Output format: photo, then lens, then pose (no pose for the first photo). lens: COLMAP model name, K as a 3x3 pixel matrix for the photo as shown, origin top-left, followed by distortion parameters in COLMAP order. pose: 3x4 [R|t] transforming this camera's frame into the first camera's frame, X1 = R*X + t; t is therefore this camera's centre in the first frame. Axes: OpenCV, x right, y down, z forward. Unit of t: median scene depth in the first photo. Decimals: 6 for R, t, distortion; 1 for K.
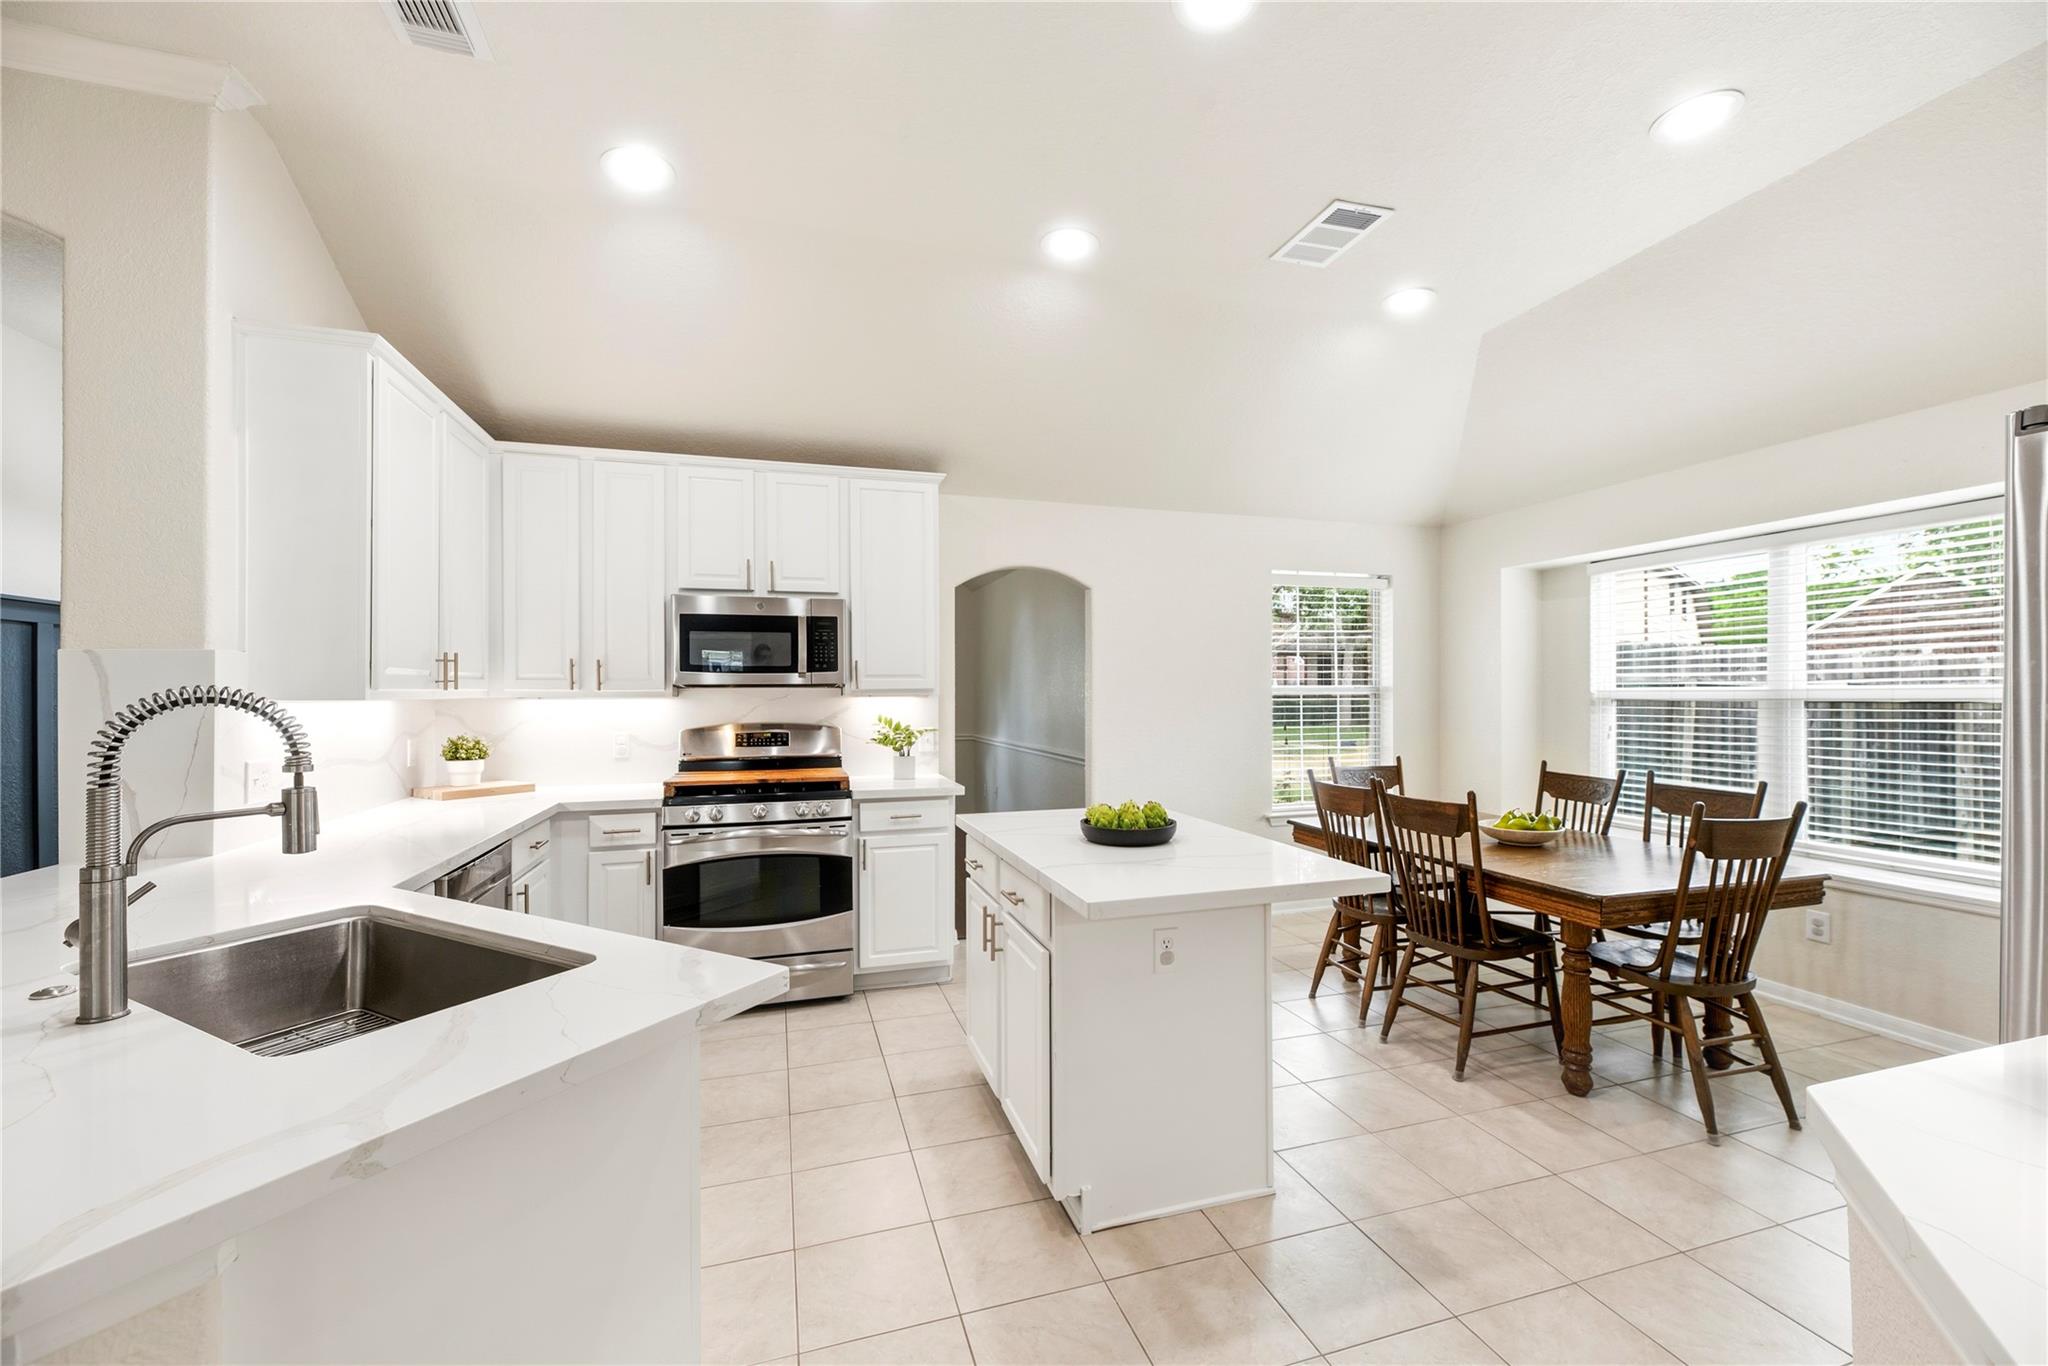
lens RADIAL K [[833.8, 0, 1032.4], [0, 833.8, 690.9], [0, 0, 1]] dist [-0.001497, 0.000487]
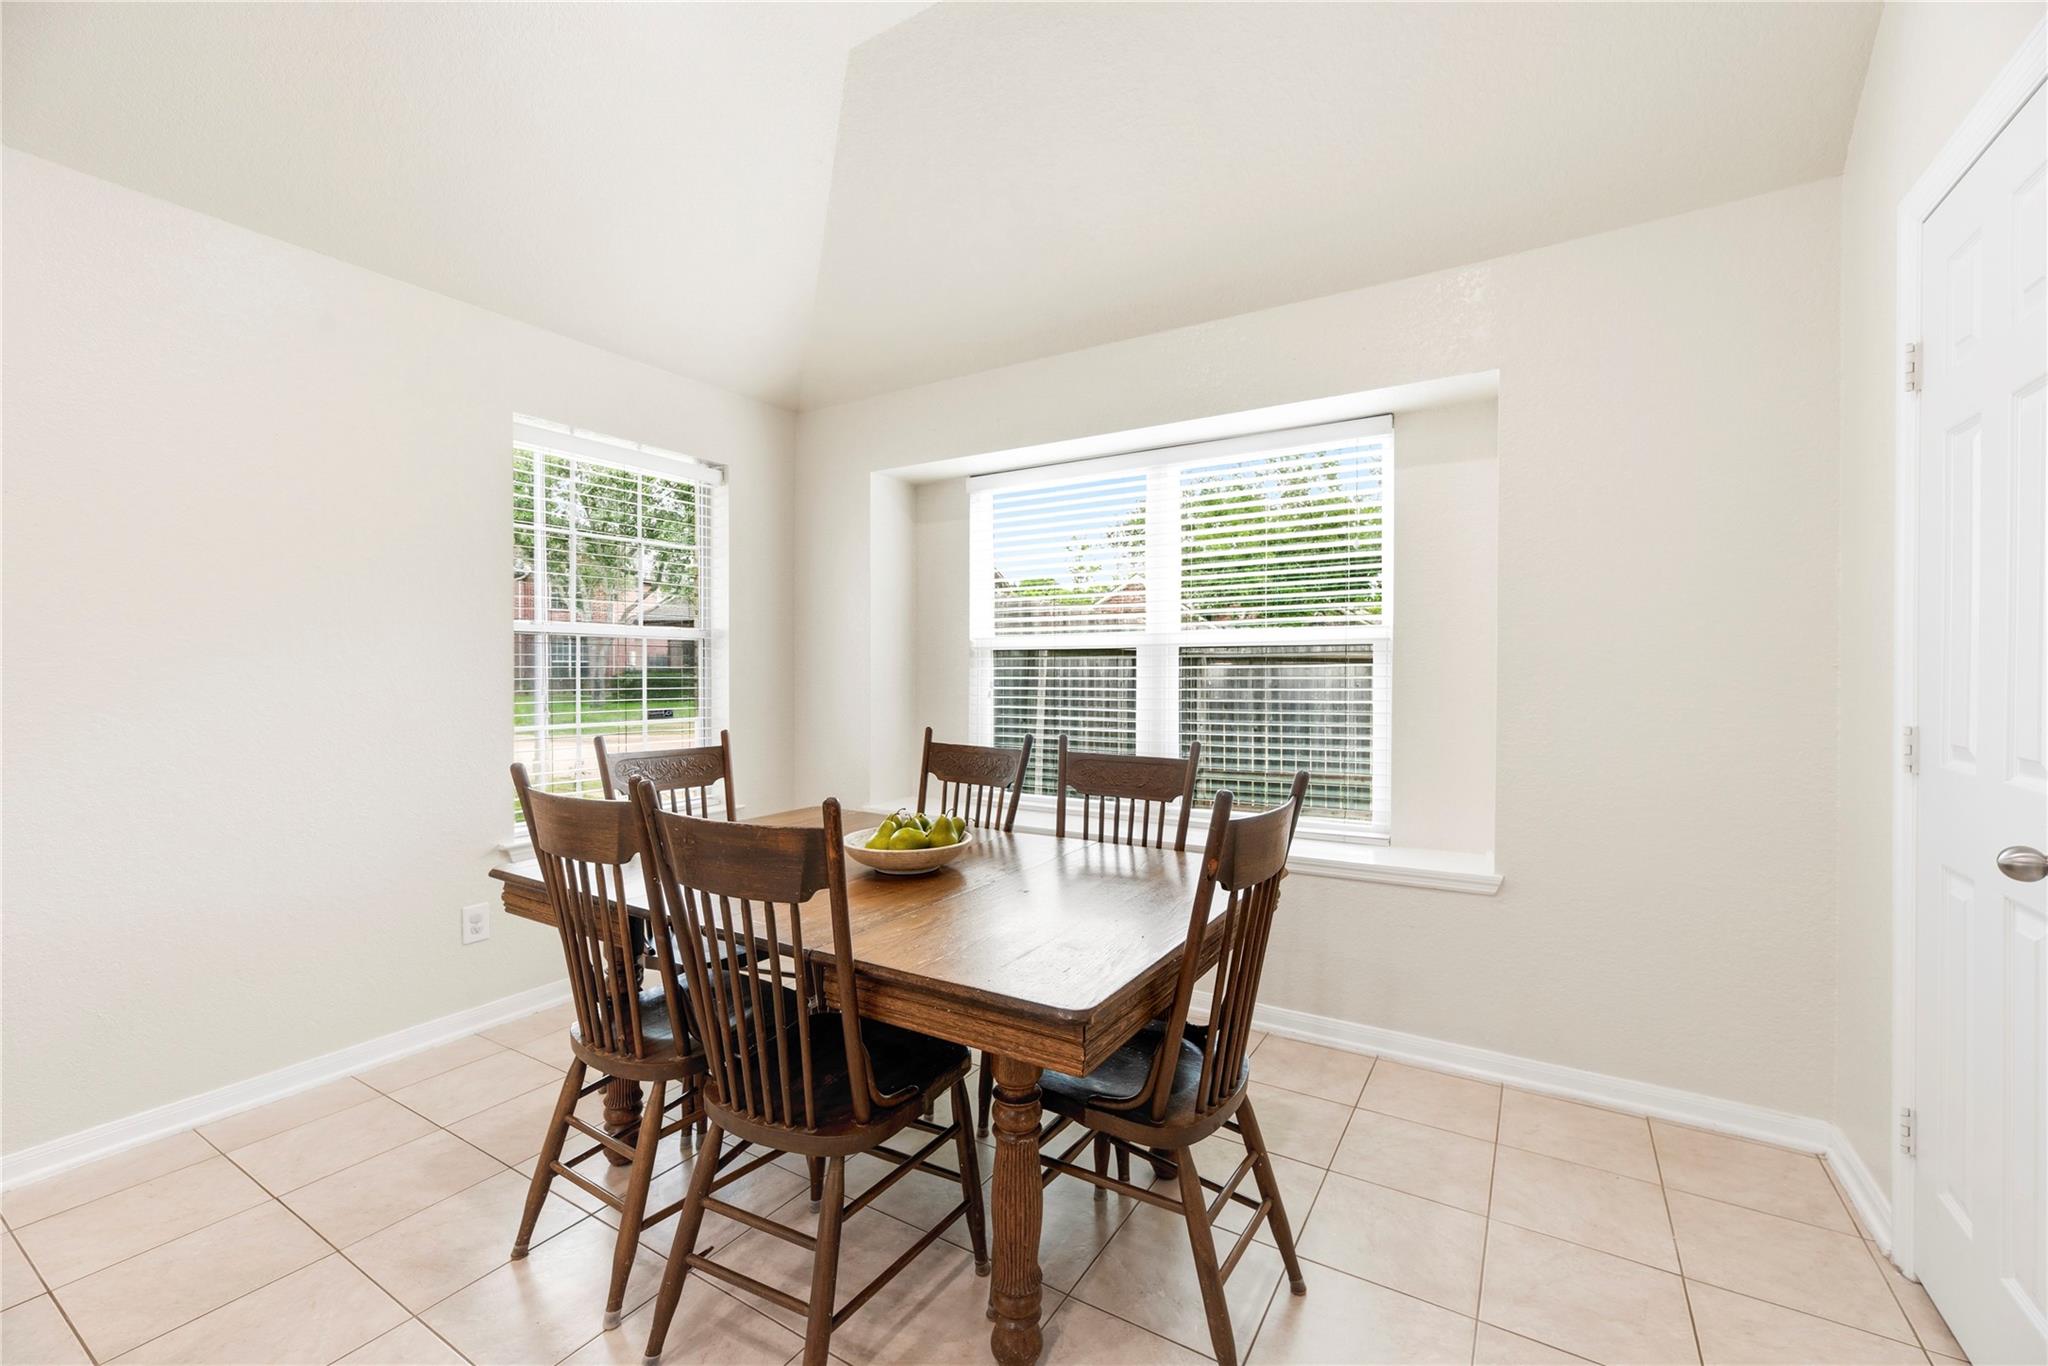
lens RADIAL K [[833.8, 0, 1032.3], [0, 833.8, 683.6], [0, 0, 1]] dist [-0.001497, 0.000487]
pose [[0.752847, -0.004994, 0.658176, 0.248070], [-0.005784, 0.999882, 0.014202, 0.040669], [-0.658170, -0.014498, 0.752730, 0.468823]]
